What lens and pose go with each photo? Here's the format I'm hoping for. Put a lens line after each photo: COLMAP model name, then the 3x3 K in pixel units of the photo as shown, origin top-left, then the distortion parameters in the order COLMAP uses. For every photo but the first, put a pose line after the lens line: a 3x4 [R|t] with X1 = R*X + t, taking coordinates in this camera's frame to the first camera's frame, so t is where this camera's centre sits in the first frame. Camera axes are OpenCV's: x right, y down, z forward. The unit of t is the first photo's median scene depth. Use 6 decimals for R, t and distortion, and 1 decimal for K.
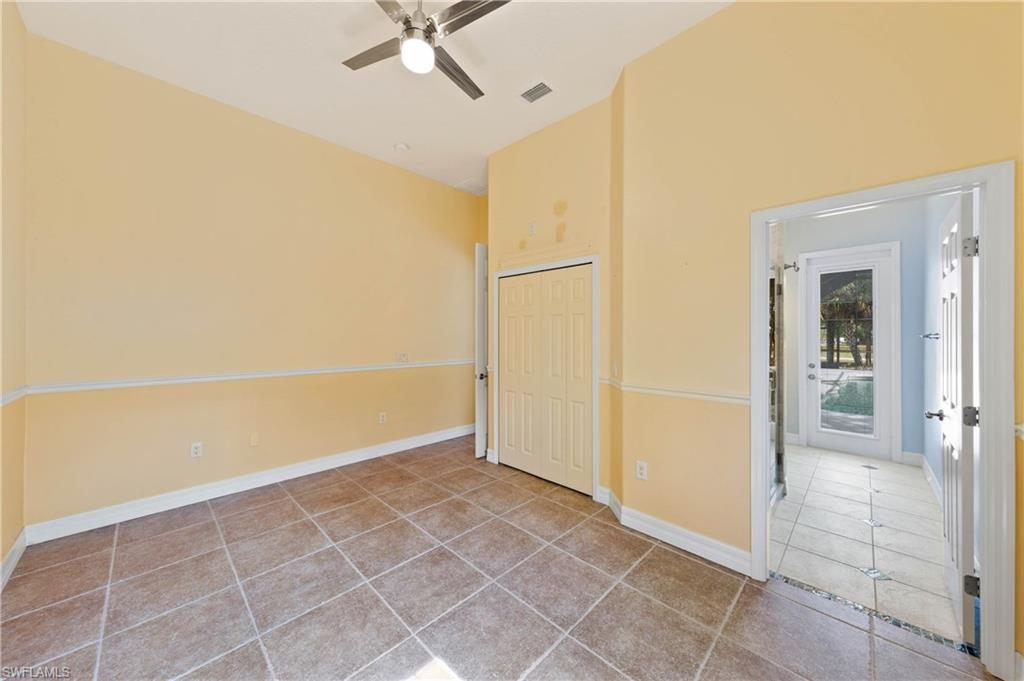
lens RADIAL K [[358.2, 0, 509.1], [0, 358.2, 328.8], [0, 0, 1]] dist [0.001086, 0.000081]
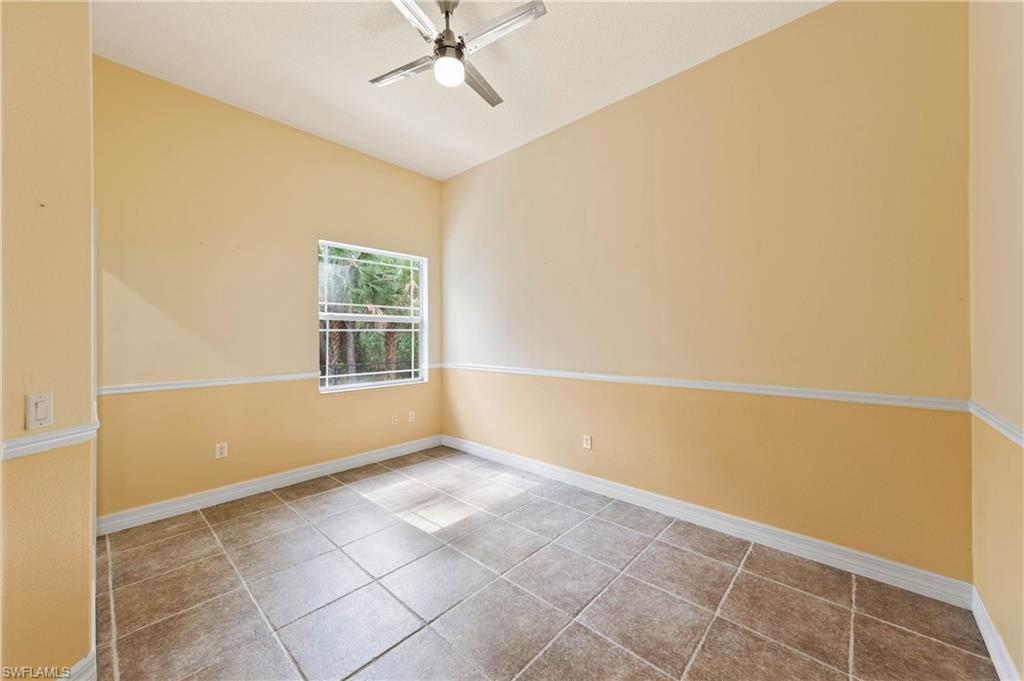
lens RADIAL K [[378.6, 0, 512.0], [0, 378.6, 340.5], [0, 0, 1]] dist [-0.000183, -0.000055]
pose [[-0.999324, -0.000281, -0.036772, -0.356233], [-0.000047, 0.999980, -0.006357, 0.034382], [0.036773, -0.006351, -0.999303, 1.919807]]
